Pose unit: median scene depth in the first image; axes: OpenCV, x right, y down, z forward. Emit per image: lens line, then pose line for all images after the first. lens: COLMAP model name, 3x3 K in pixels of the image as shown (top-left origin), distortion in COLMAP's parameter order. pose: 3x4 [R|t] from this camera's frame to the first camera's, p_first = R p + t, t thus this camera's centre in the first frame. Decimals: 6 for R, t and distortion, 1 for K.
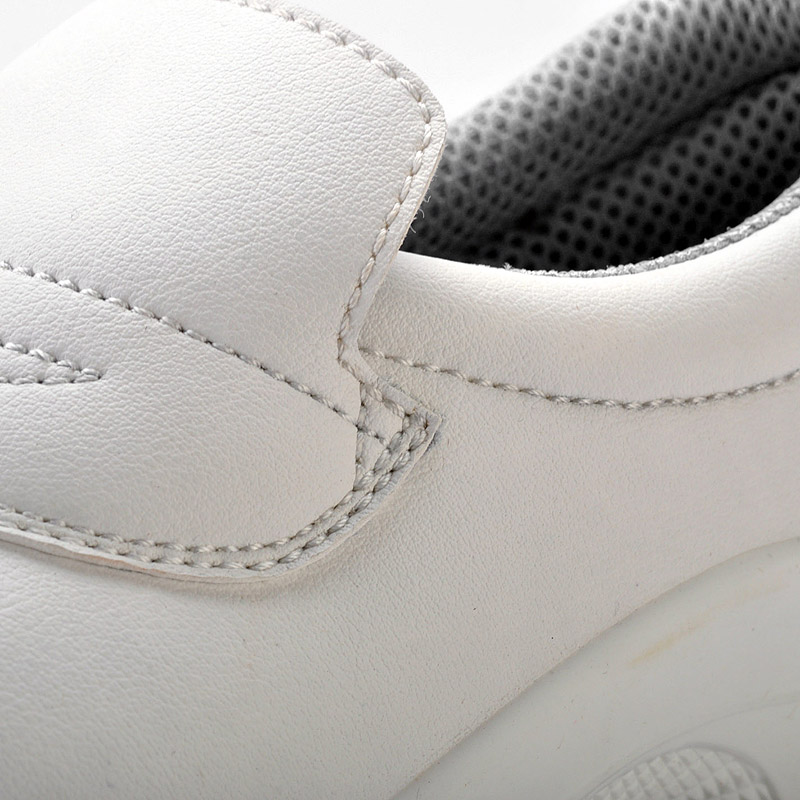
lens RADIAL K [[3505.5, 0, 399.7], [0, 3505.5, 400.0], [0, 0, 1]] dist [-0.155317, 0.000000]
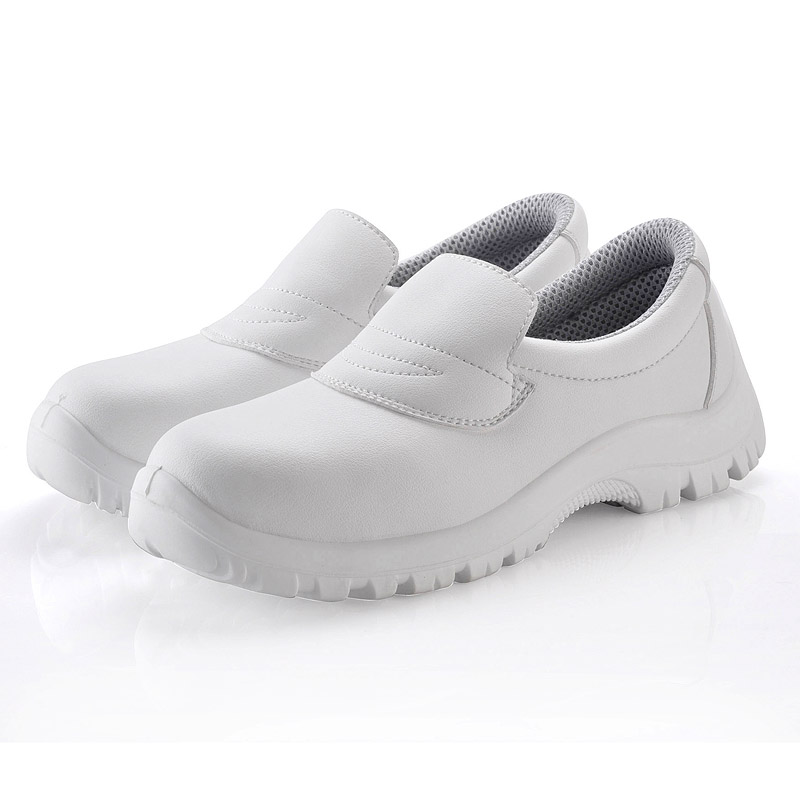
lens RADIAL K [[3505.5, 0, 400.1], [0, 3505.5, 400.1], [0, 0, 1]] dist [-0.155317, 0.000000]
pose [[0.997906, 0.002504, -0.064630, 0.087143], [-0.000291, 0.999414, 0.034216, -0.084374], [0.064678, -0.034126, 0.997322, -2.152788]]
